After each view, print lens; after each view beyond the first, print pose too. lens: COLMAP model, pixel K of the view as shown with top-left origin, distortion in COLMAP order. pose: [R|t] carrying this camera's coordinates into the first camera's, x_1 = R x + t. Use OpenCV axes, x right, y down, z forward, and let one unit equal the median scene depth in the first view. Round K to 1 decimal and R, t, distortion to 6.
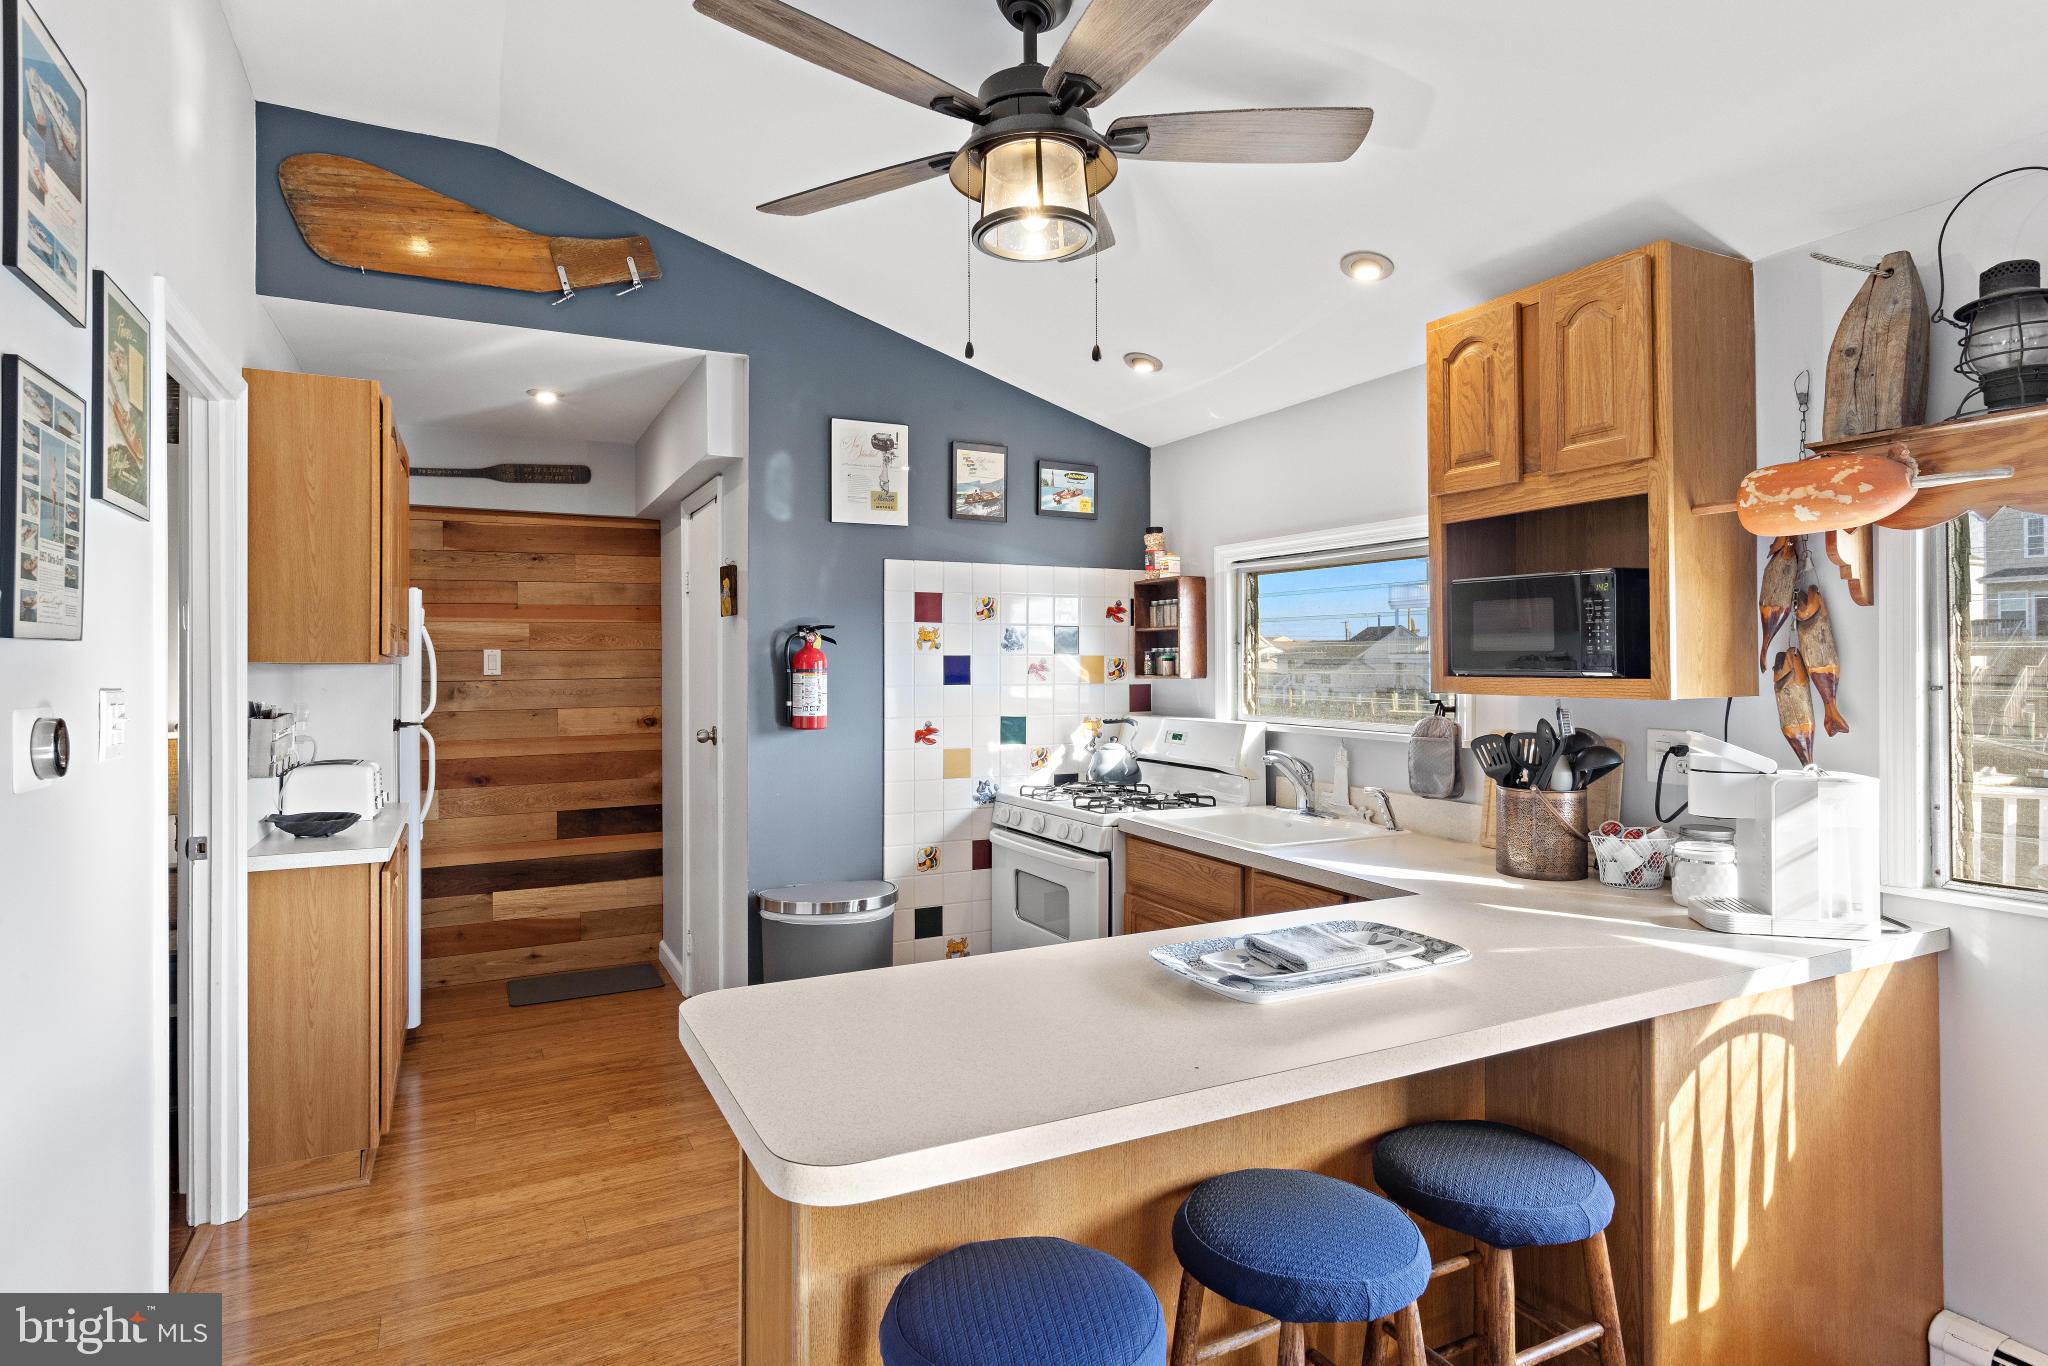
lens RADIAL K [[1088.8, 0, 1028.3], [0, 1088.8, 651.3], [0, 0, 1]] dist [0.005473, 0.000060]
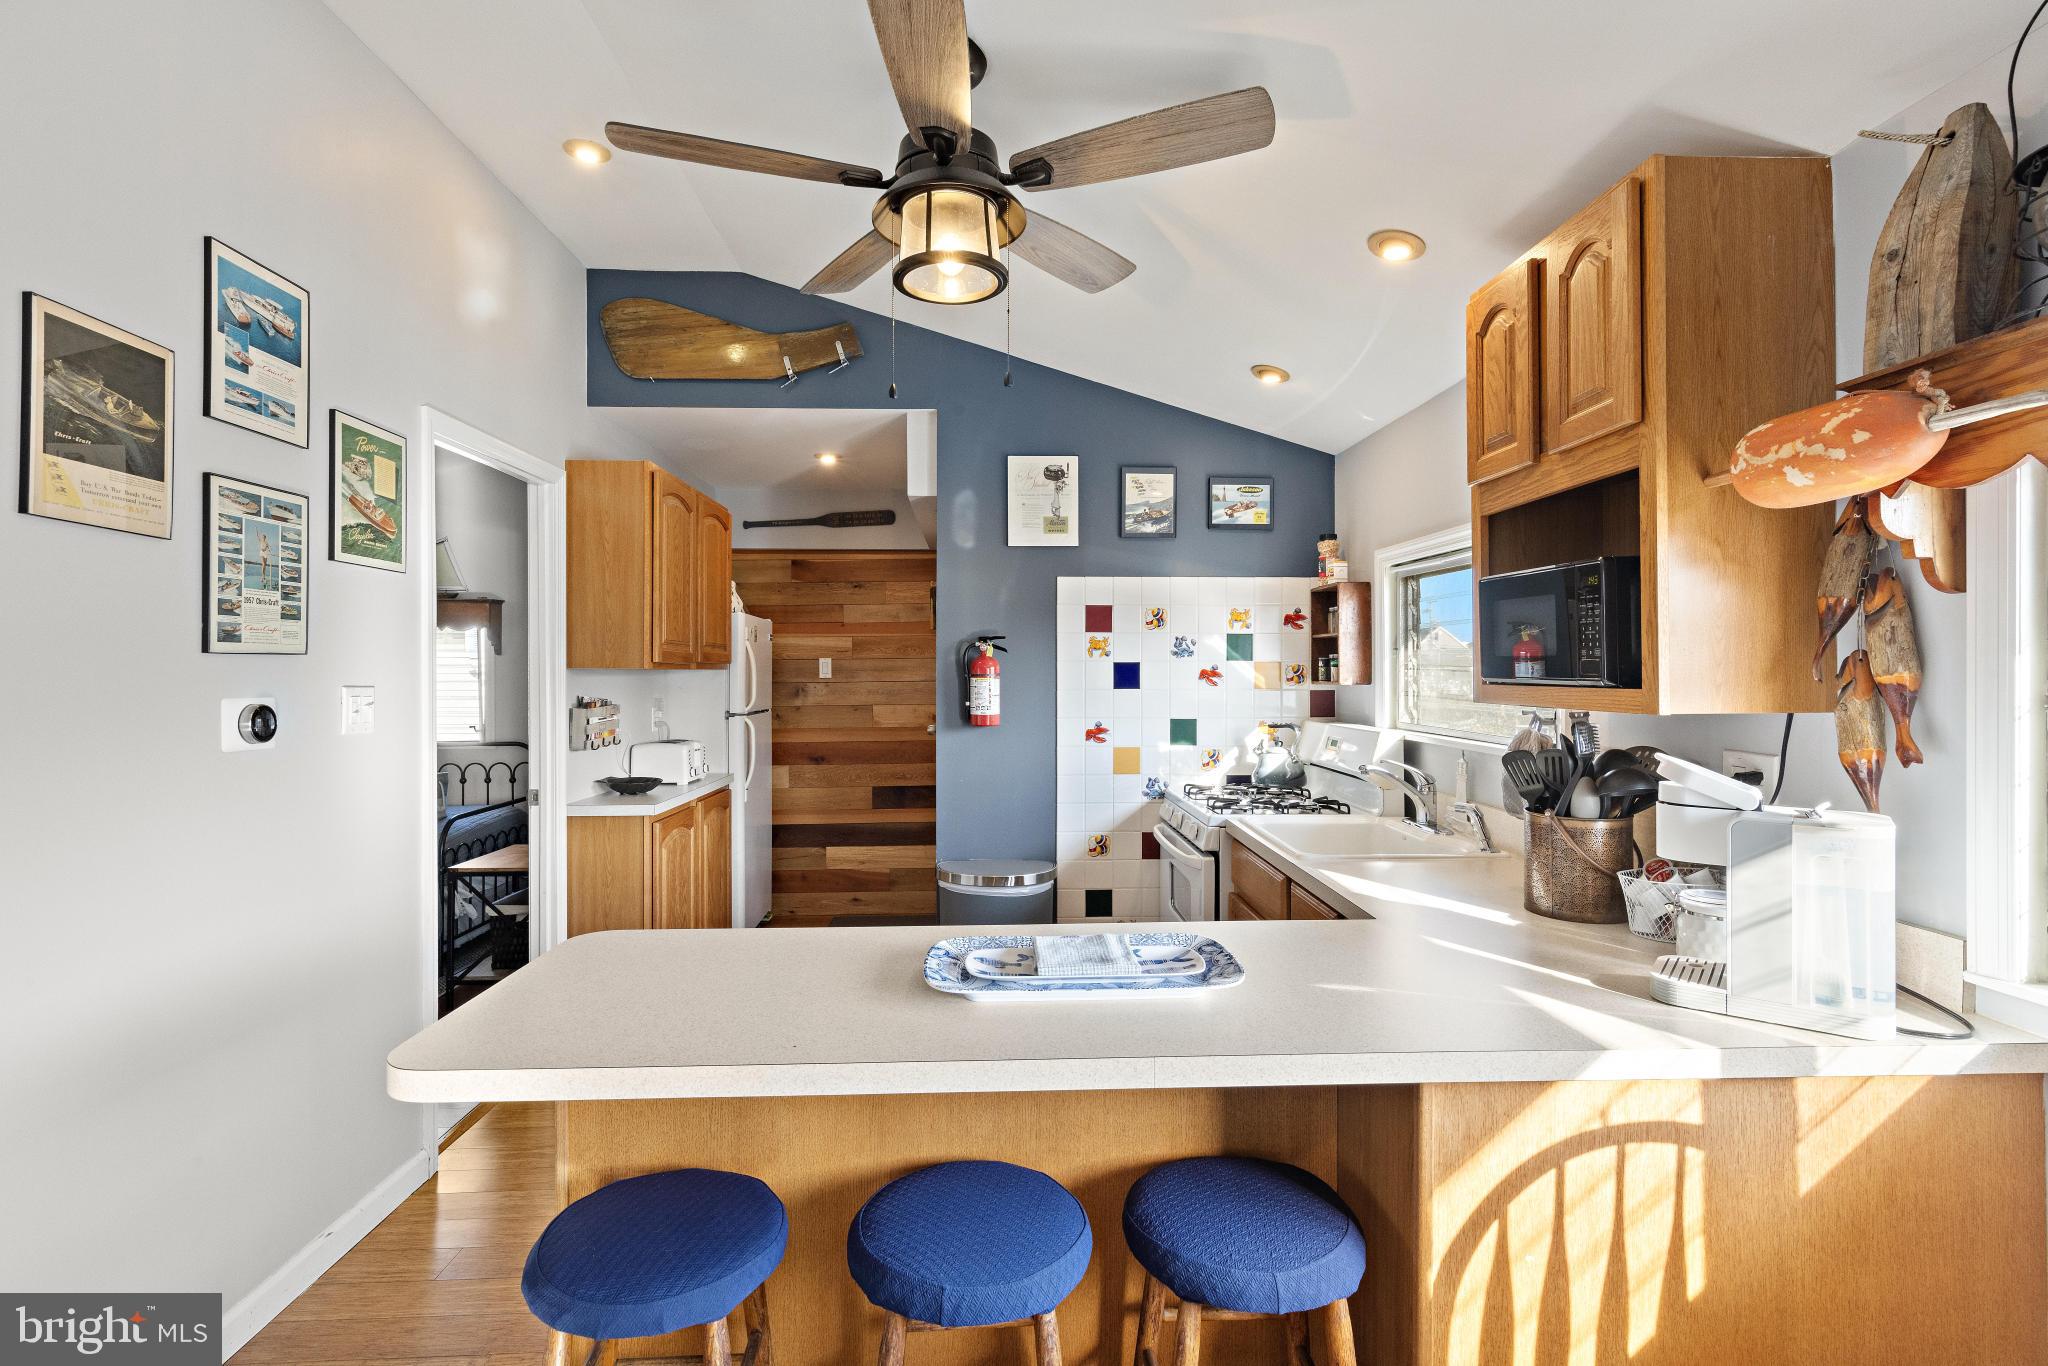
lens RADIAL K [[969.1, 0, 1035.6], [0, 969.1, 664.1], [0, 0, 1]] dist [0.003452, 0.000636]
pose [[0.910233, -0.001223, -0.414095, 0.258780], [0.003705, 0.999980, 0.005190, 0.000425], [0.414080, -0.006259, 0.910219, 0.077402]]
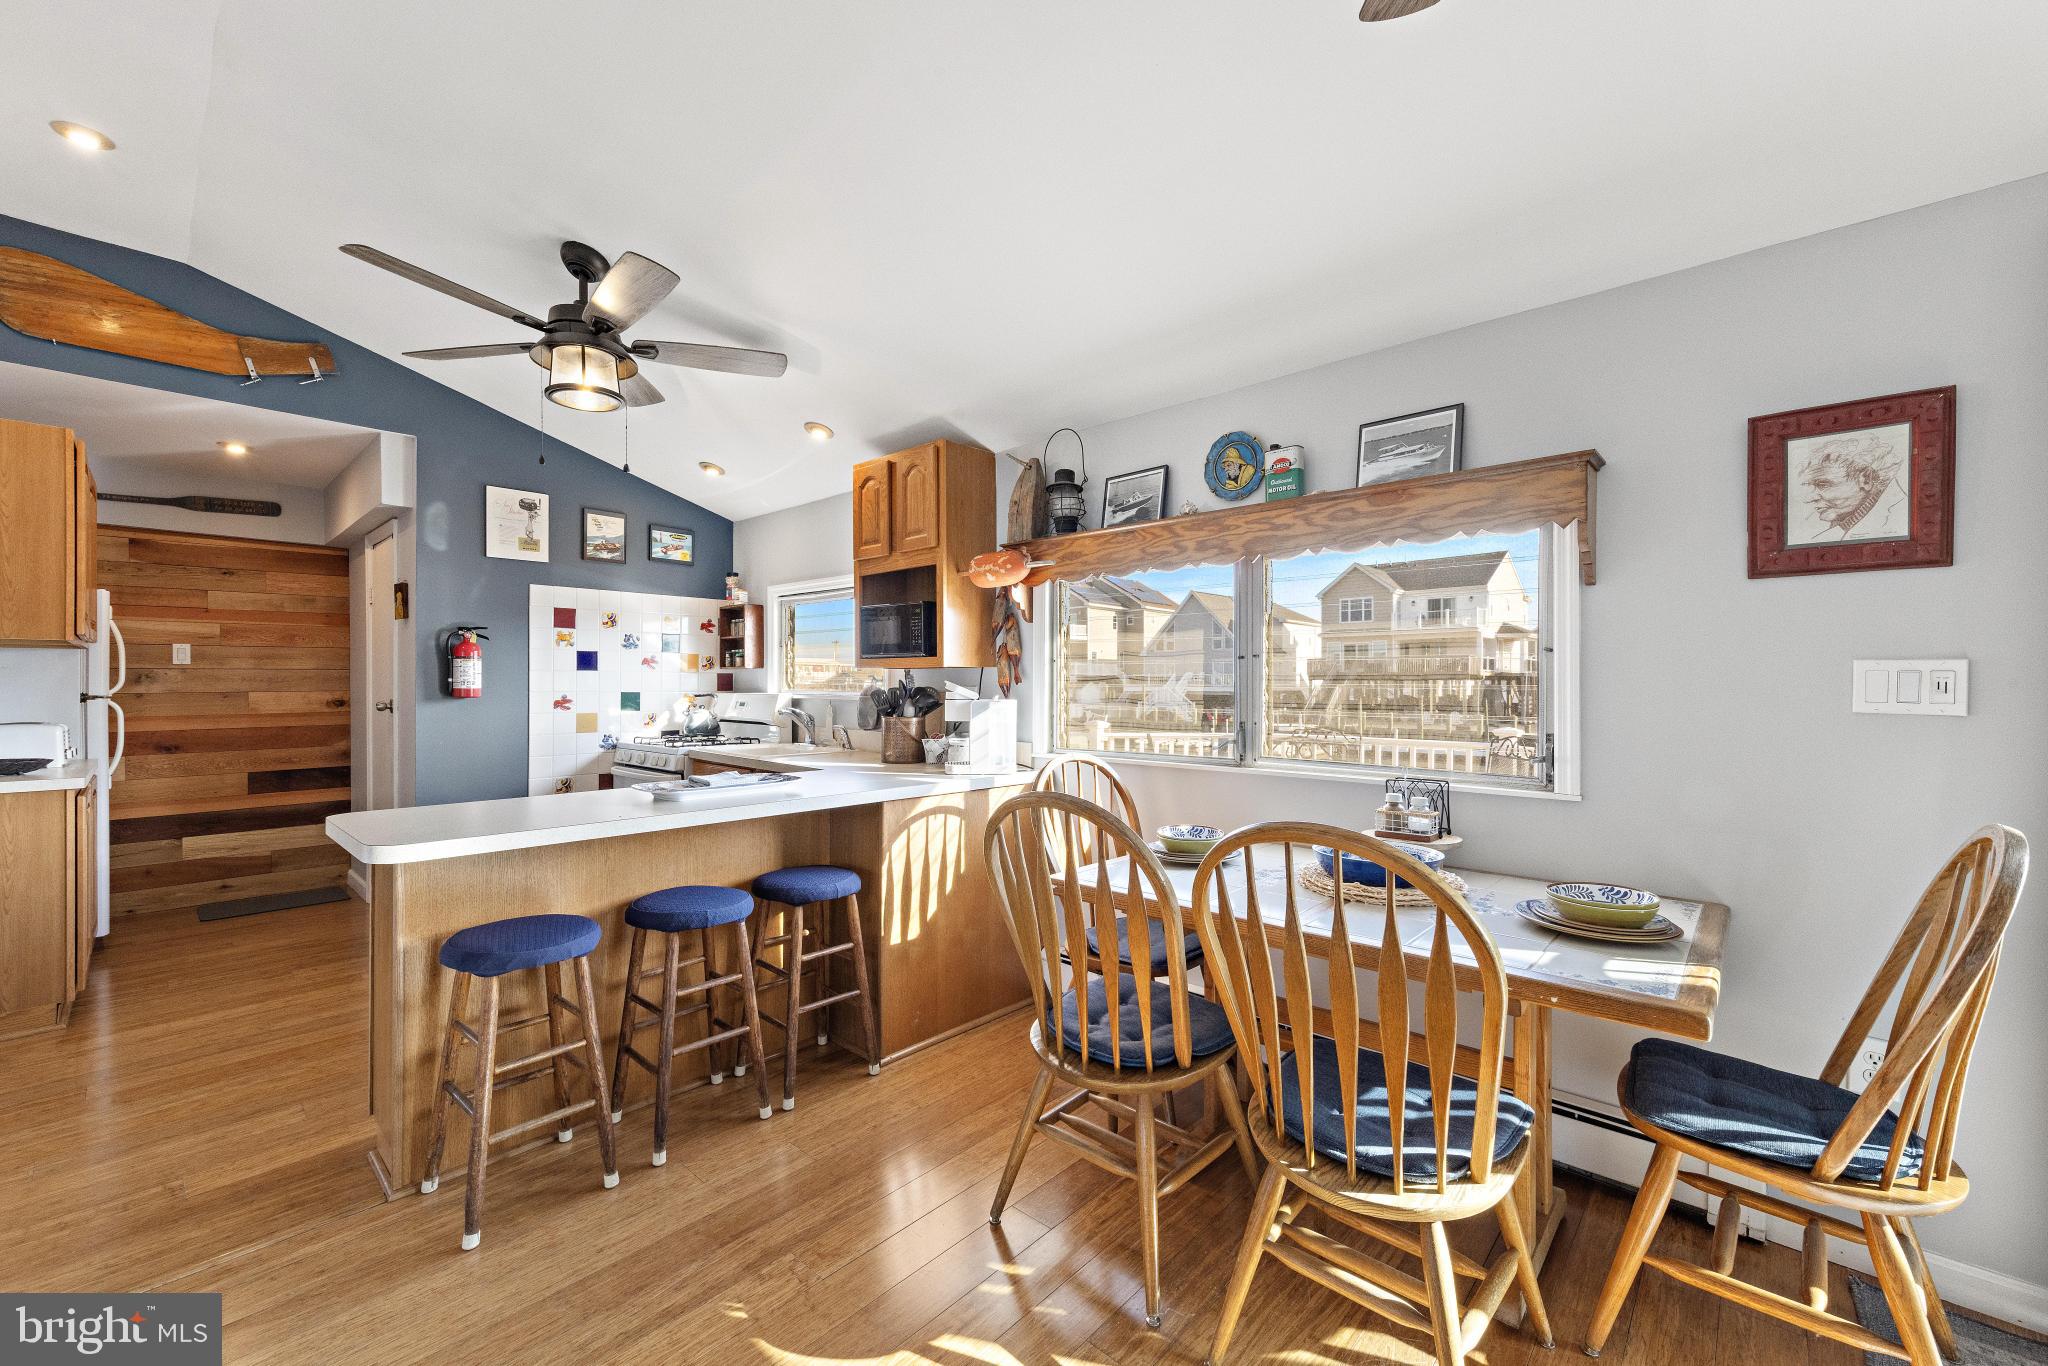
lens RADIAL K [[807.0, 0, 1024.0], [0, 807.0, 683.0], [0, 0, 1]] dist [0.005798, -0.000130]
pose [[0.939069, 0.004525, 0.343699, 0.119239], [-0.008163, 0.999925, 0.009140, 0.033452], [-0.343632, -0.011389, 0.939035, -0.257369]]
